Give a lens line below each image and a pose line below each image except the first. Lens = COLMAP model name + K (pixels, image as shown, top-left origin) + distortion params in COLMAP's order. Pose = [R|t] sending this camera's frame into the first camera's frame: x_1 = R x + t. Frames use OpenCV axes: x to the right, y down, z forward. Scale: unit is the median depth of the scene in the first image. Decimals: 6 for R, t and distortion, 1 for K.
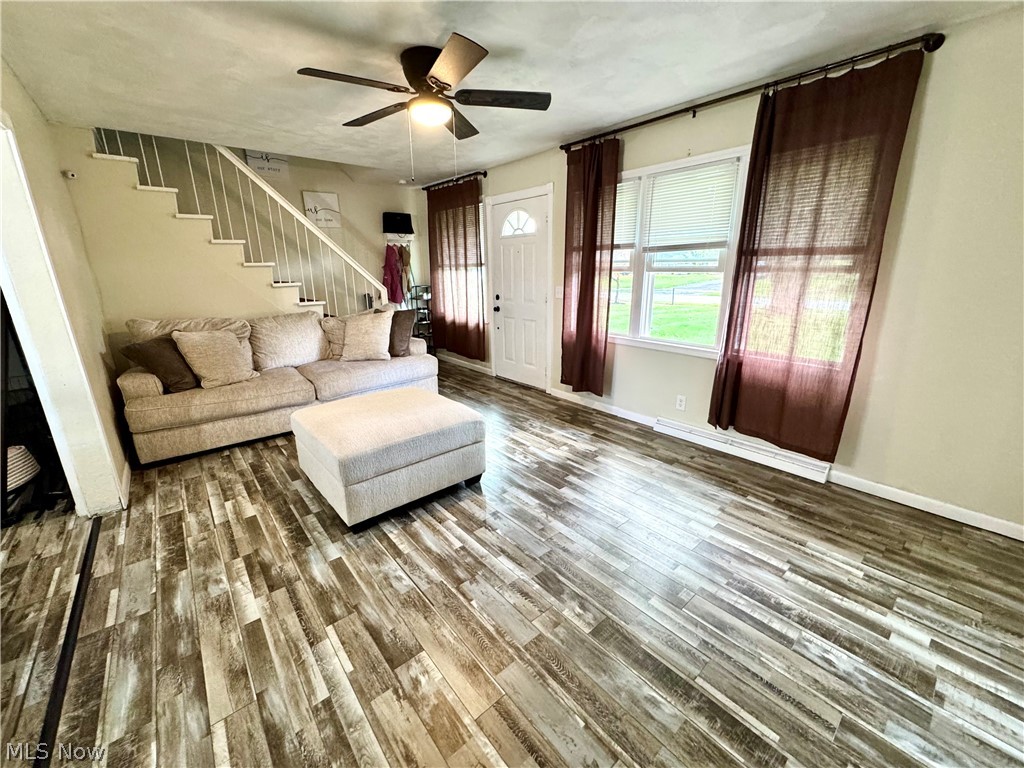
lens RADIAL K [[407.2, 0, 514.0], [0, 407.2, 384.2], [0, 0, 1]] dist [-0.002461, -0.000144]
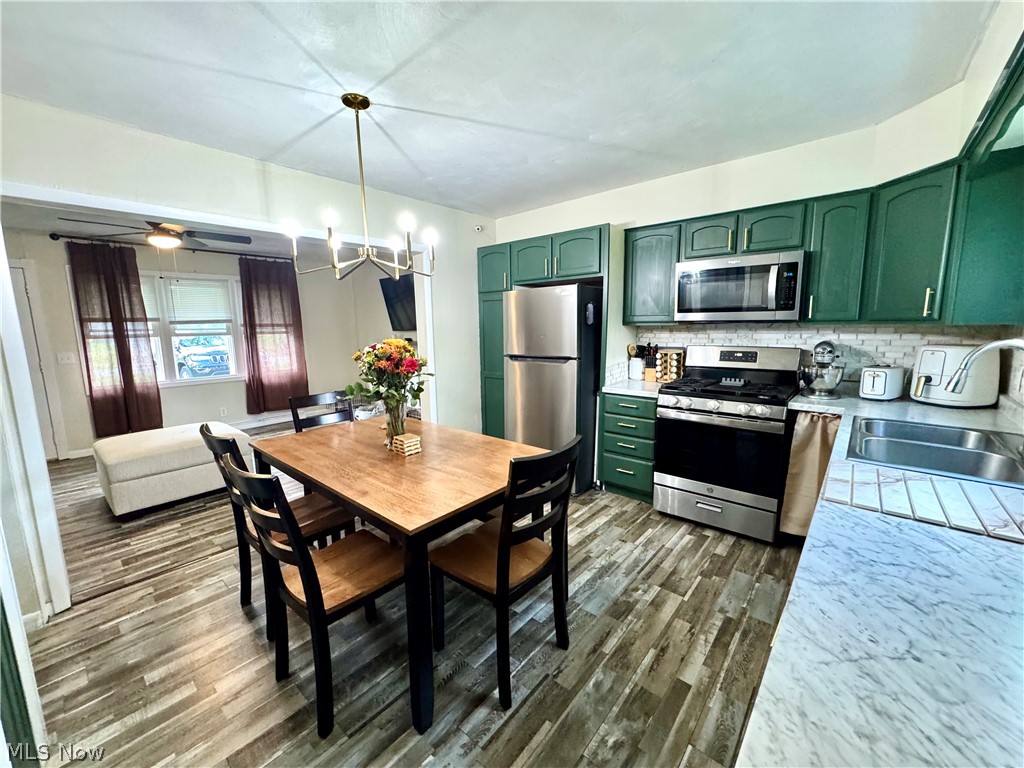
lens RADIAL K [[409.3, 0, 513.1], [0, 409.3, 382.5], [0, 0, 1]] dist [-0.001269, 0.000543]
pose [[-0.151121, -0.125148, 0.980561, -1.418551], [0.293333, 0.941597, 0.165383, 0.003667], [-0.943991, 0.312623, -0.105585, 0.021919]]
